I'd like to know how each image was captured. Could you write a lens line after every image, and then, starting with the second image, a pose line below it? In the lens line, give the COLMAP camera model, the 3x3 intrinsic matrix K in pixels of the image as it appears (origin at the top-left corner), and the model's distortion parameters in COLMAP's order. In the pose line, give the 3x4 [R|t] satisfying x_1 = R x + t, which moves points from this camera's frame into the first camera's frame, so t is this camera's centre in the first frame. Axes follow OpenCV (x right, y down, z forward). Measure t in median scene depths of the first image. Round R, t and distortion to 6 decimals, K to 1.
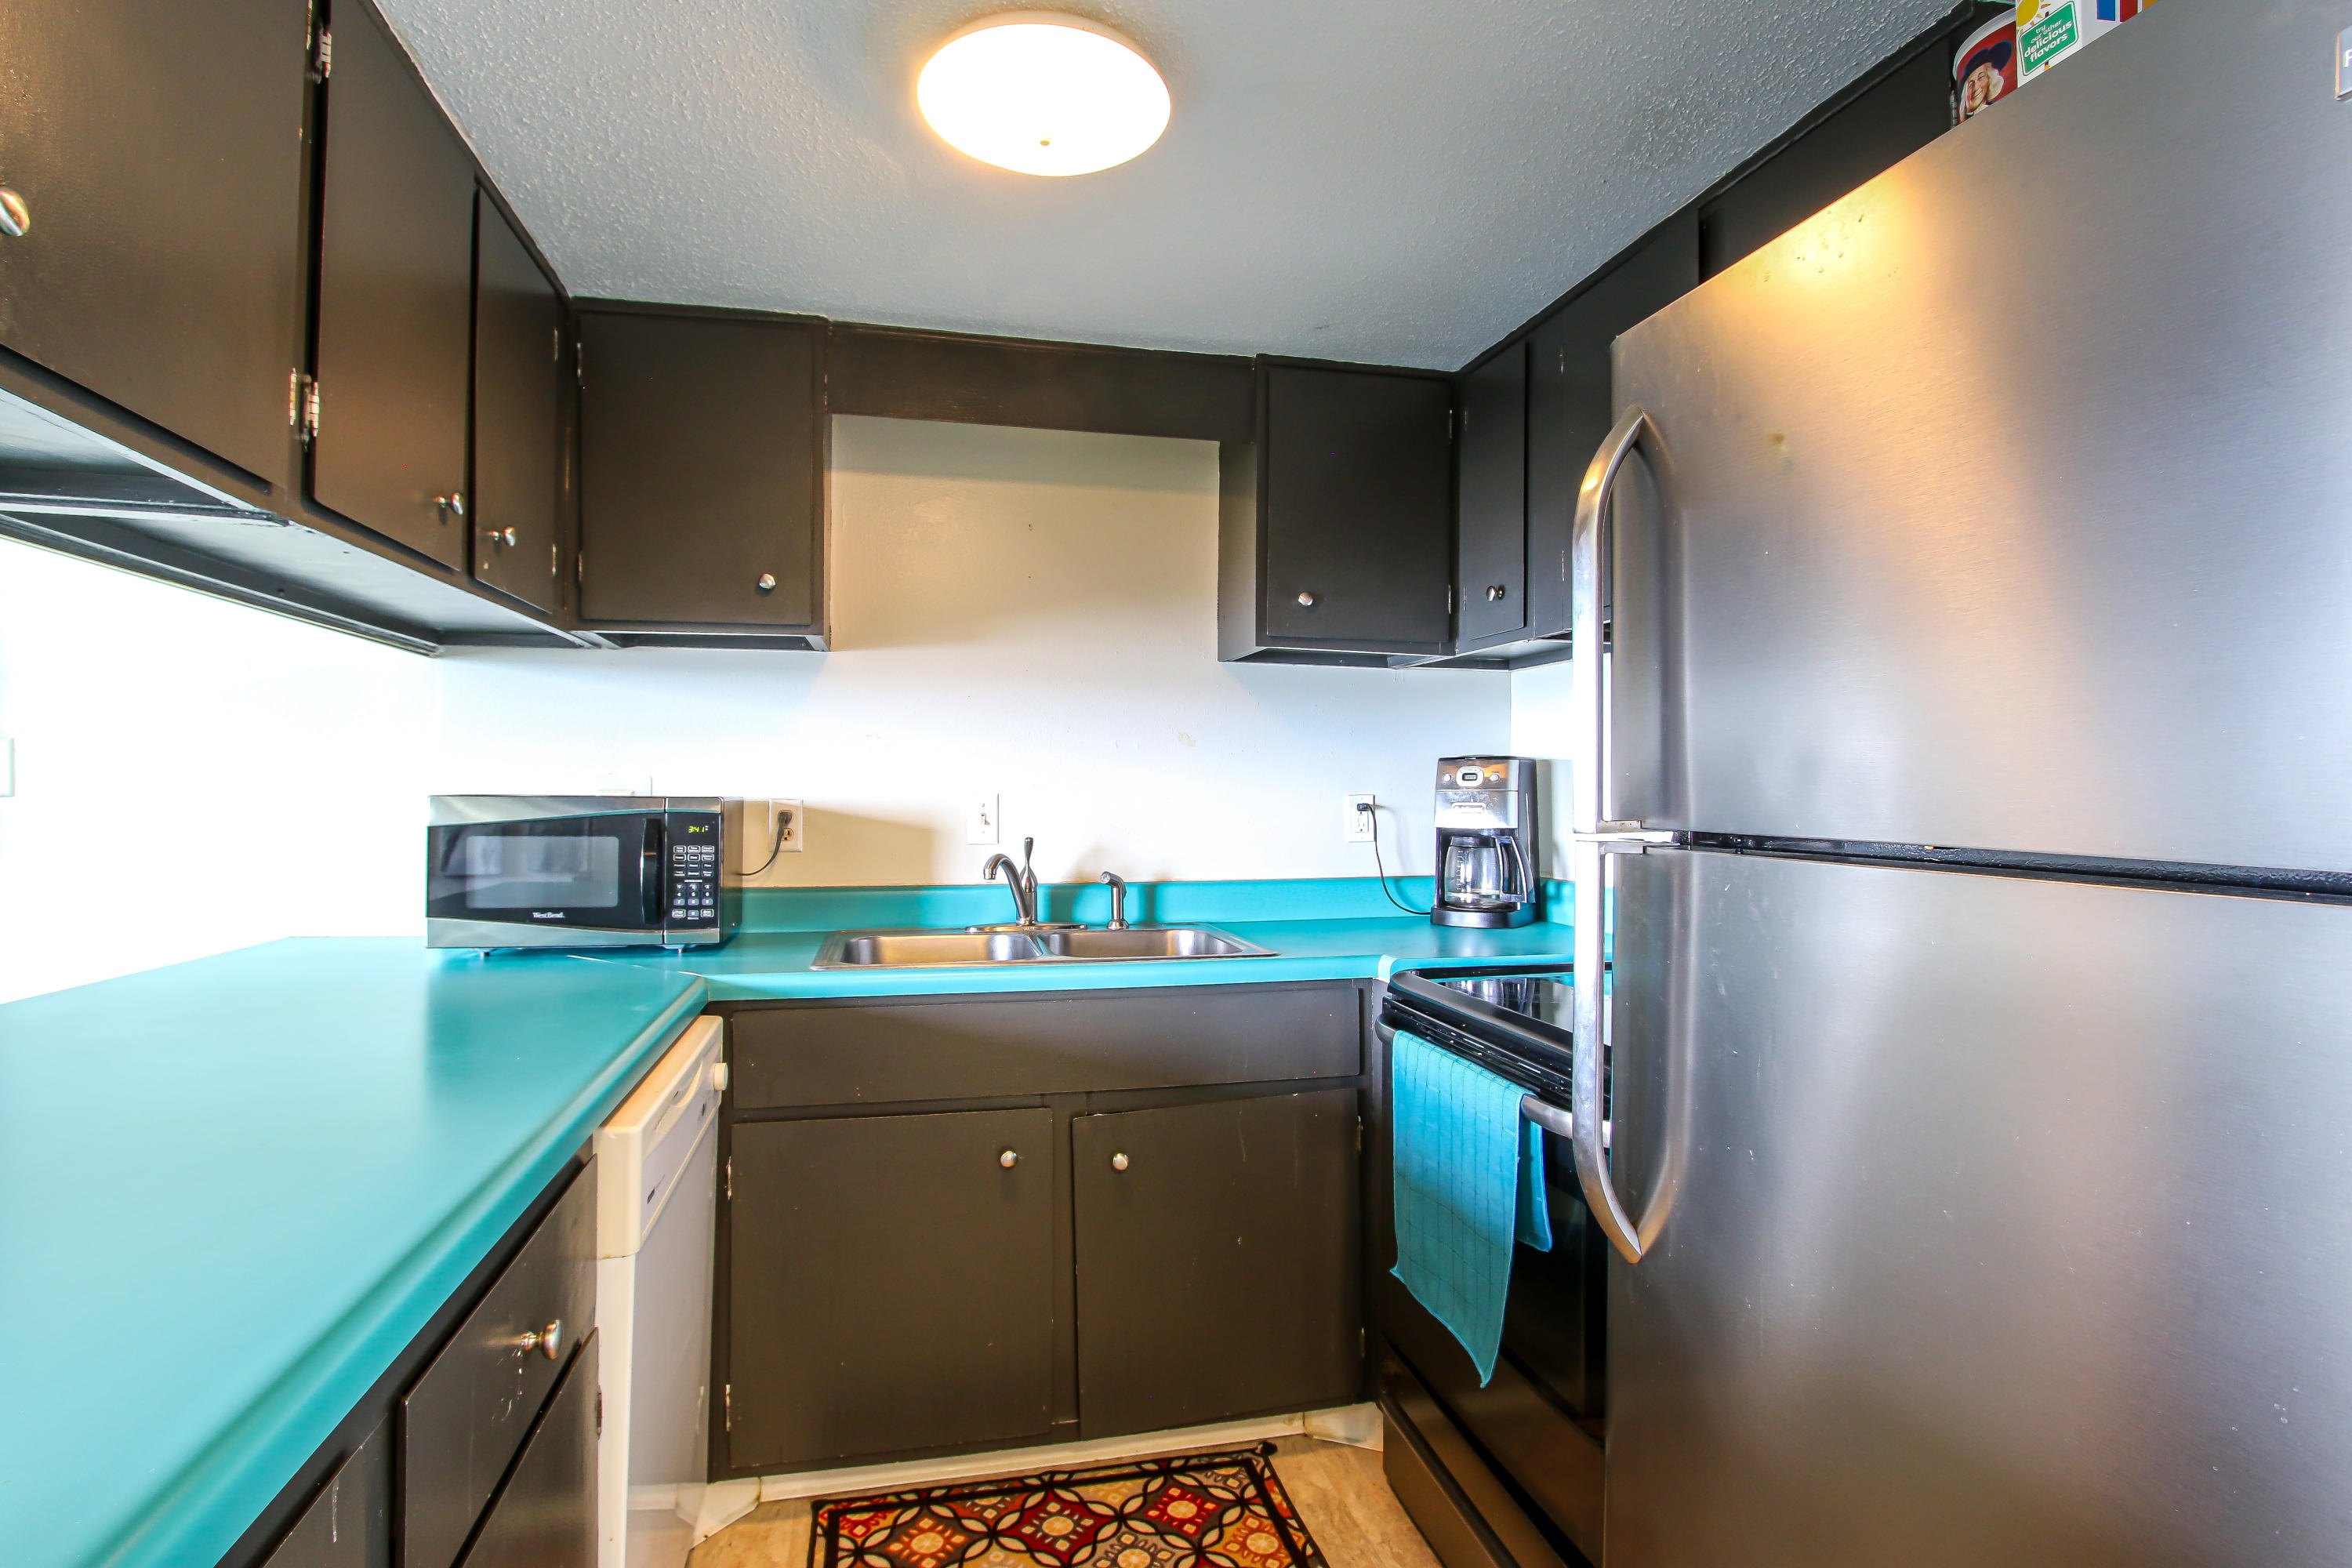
lens RADIAL K [[1199.0, 0, 1169.1], [0, 1199.0, 777.6], [0, 0, 1]] dist [-0.023199, -0.000265]
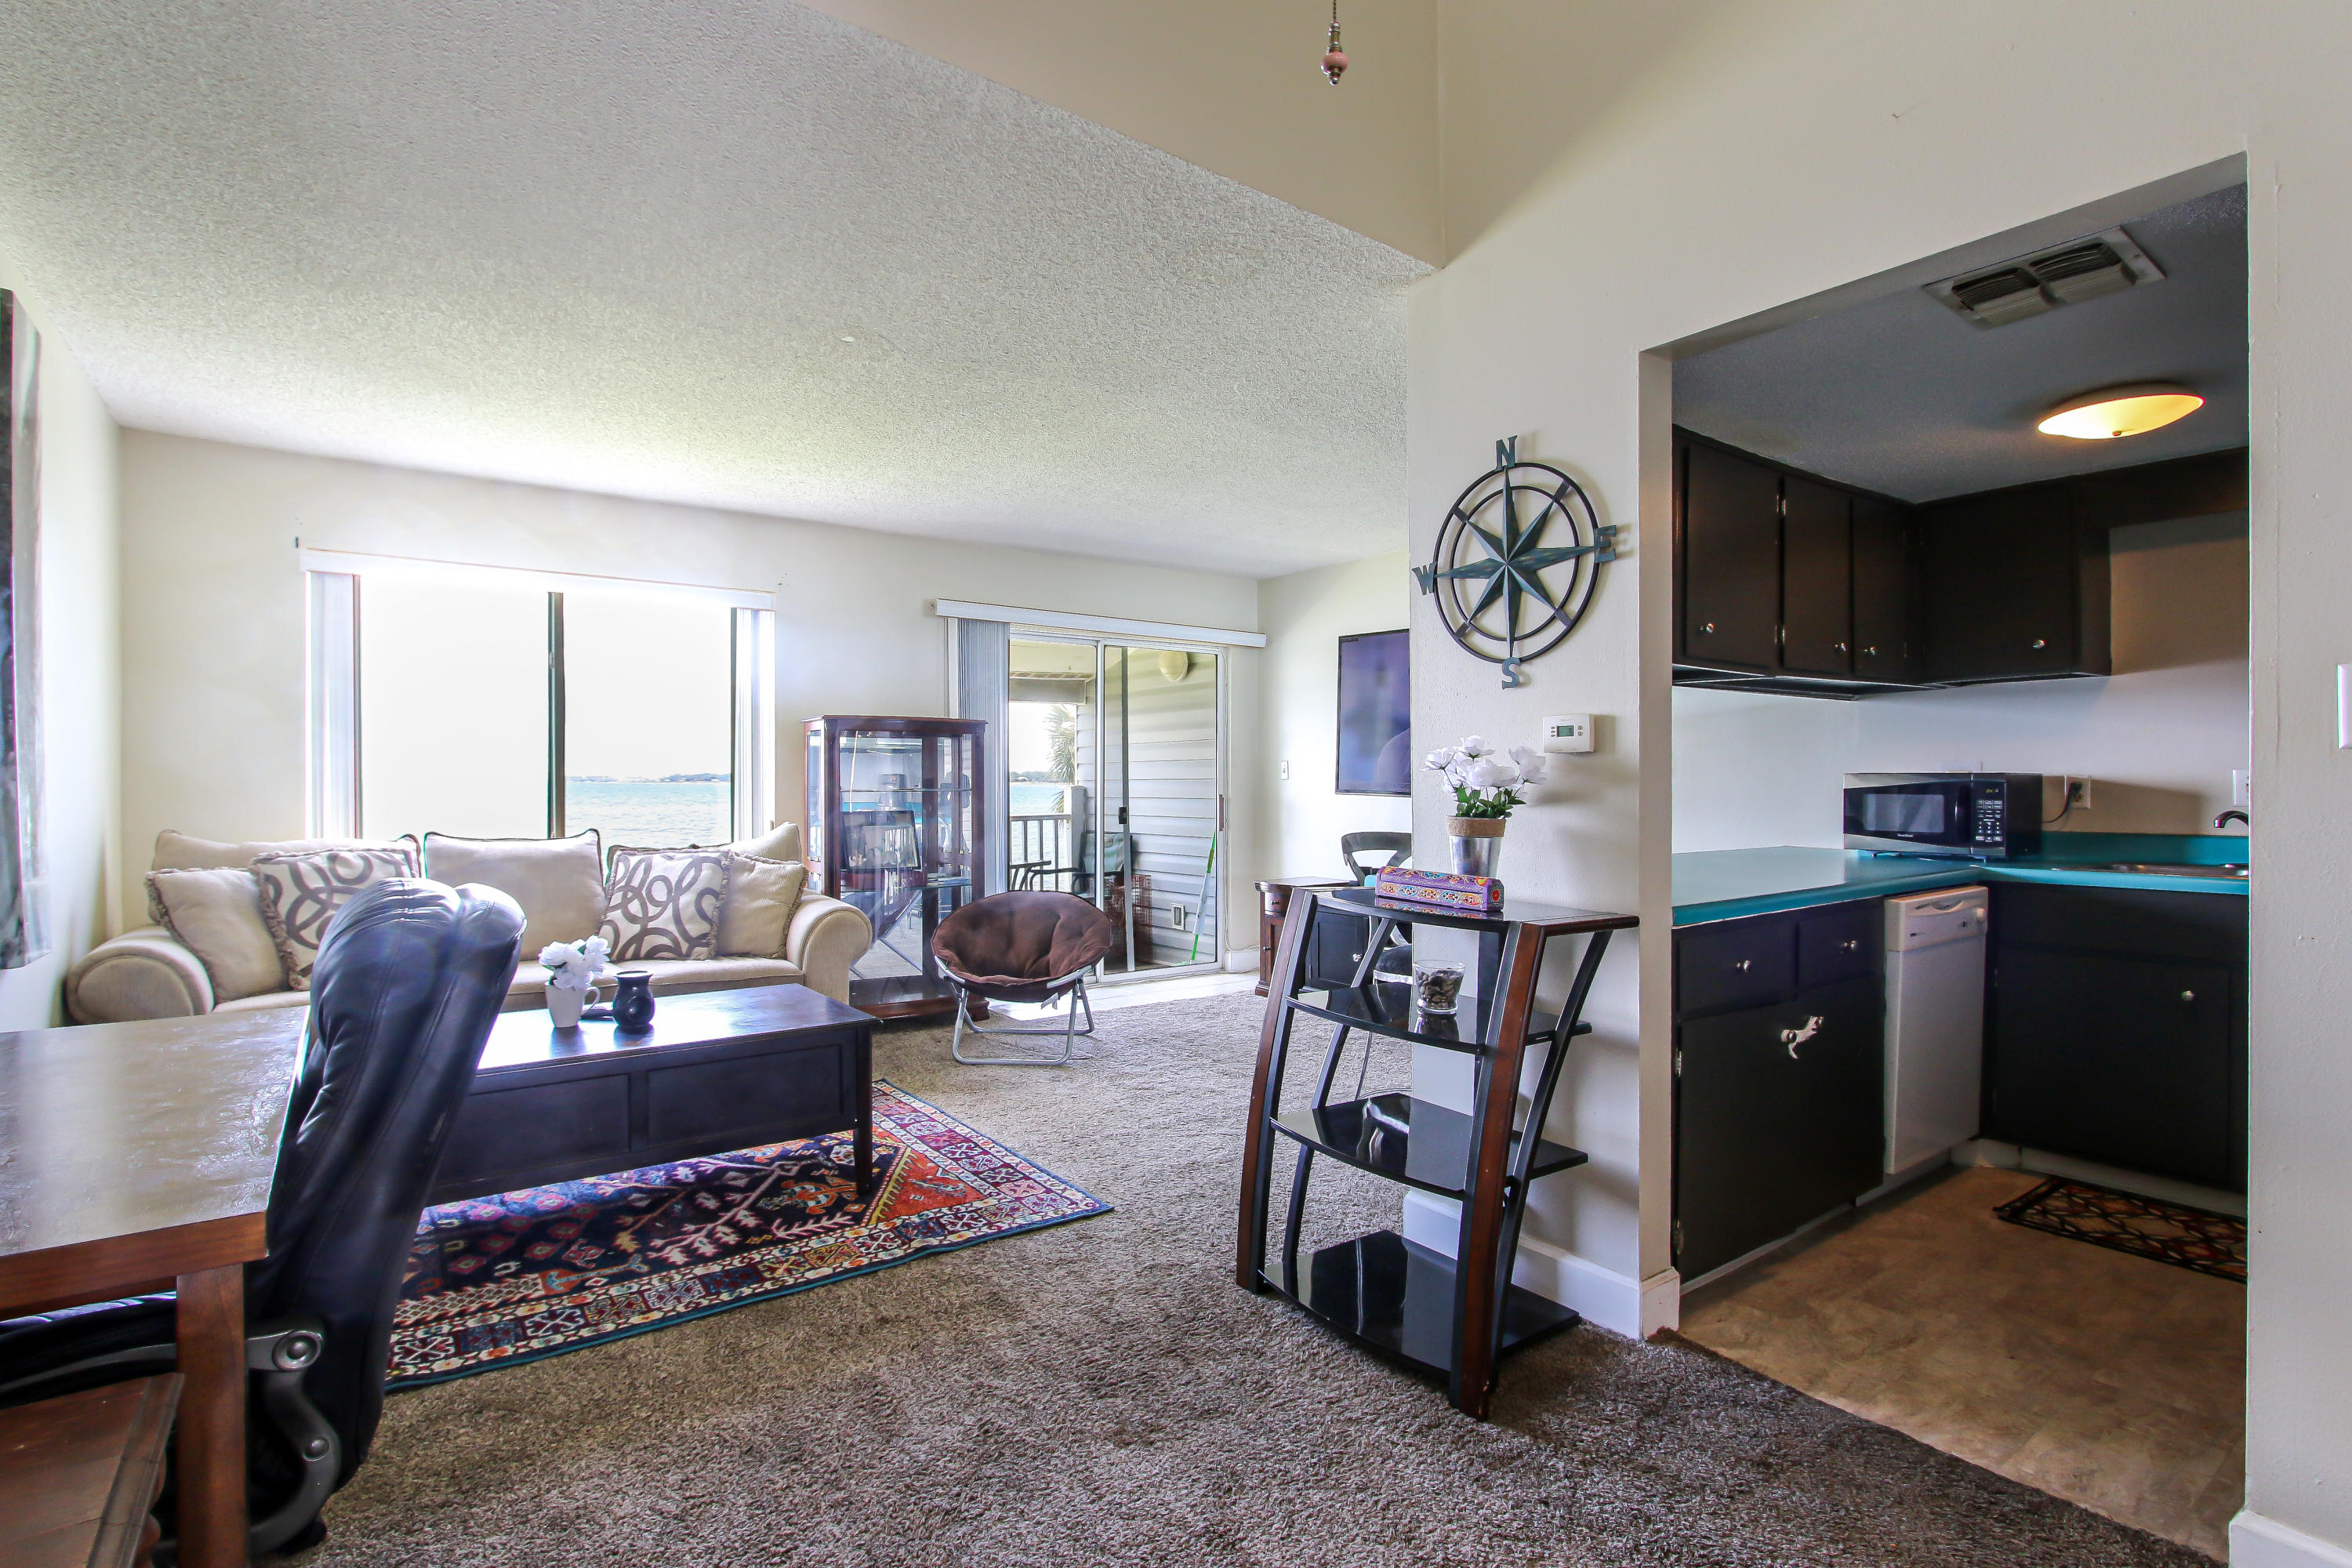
lens RADIAL K [[1116.2, 0, 1158.3], [0, 1116.2, 784.3], [0, 0, 1]] dist [-0.027621, -0.000603]
pose [[0.404672, -0.002822, -0.914458, 0.593617], [0.014927, 0.999882, 0.003520, 0.009217], [0.914340, -0.015075, 0.404666, -0.786968]]
